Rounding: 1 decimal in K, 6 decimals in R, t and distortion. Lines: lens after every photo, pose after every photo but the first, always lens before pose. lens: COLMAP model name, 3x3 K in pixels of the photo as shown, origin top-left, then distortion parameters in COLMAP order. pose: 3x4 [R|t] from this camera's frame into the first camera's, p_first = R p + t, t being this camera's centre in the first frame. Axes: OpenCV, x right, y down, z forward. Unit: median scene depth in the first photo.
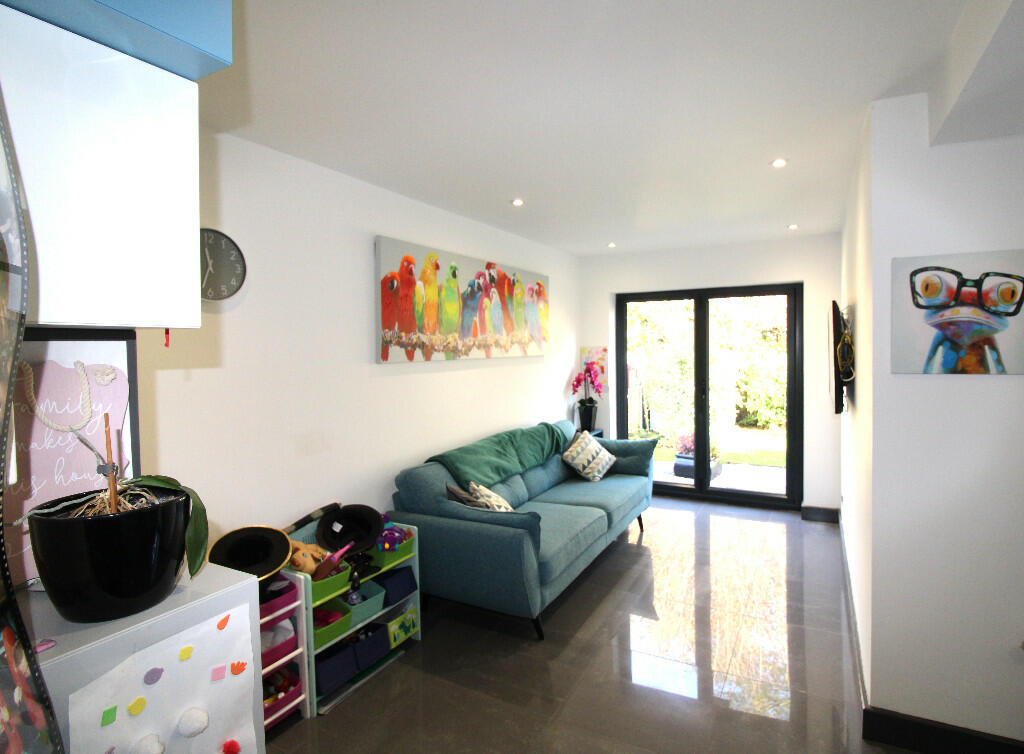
lens RADIAL K [[460.9, 0, 512.9], [0, 460.9, 339.1], [0, 0, 1]] dist [-0.013935, -0.000197]
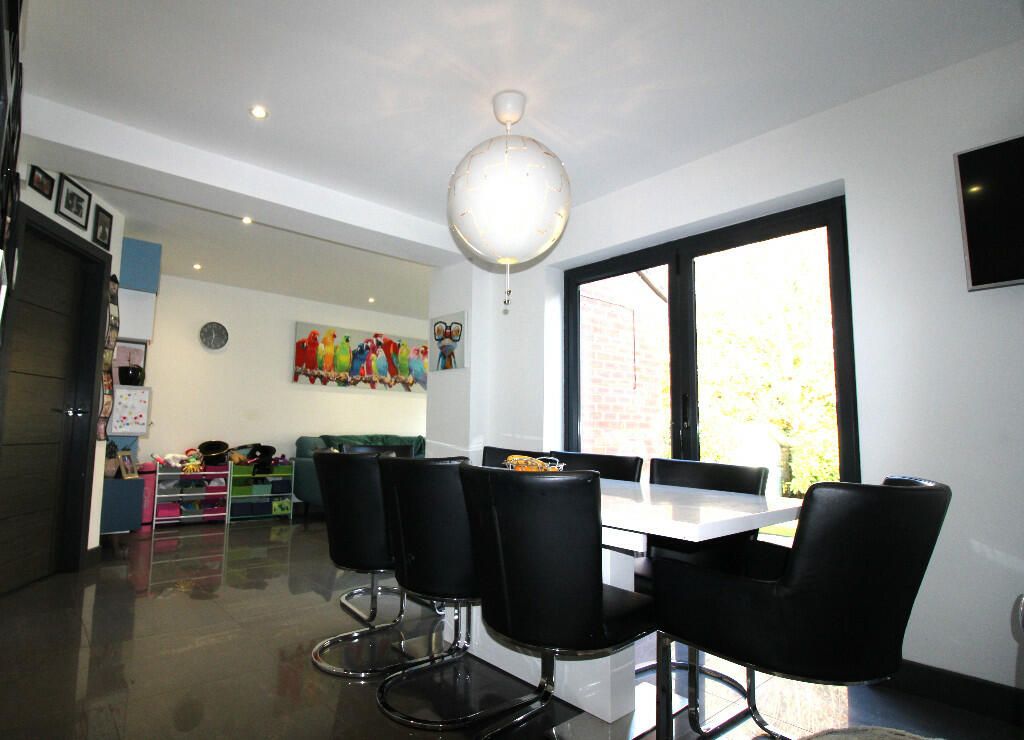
lens RADIAL K [[559.6, 0, 512.0], [0, 559.6, 370.0], [0, 0, 1]] dist [-0.000154, -0.000087]
pose [[0.918640, -0.018516, -0.394661, 1.480488], [-0.034070, 0.991468, -0.125820, 0.257308], [0.393624, 0.129030, 0.910171, -0.827091]]
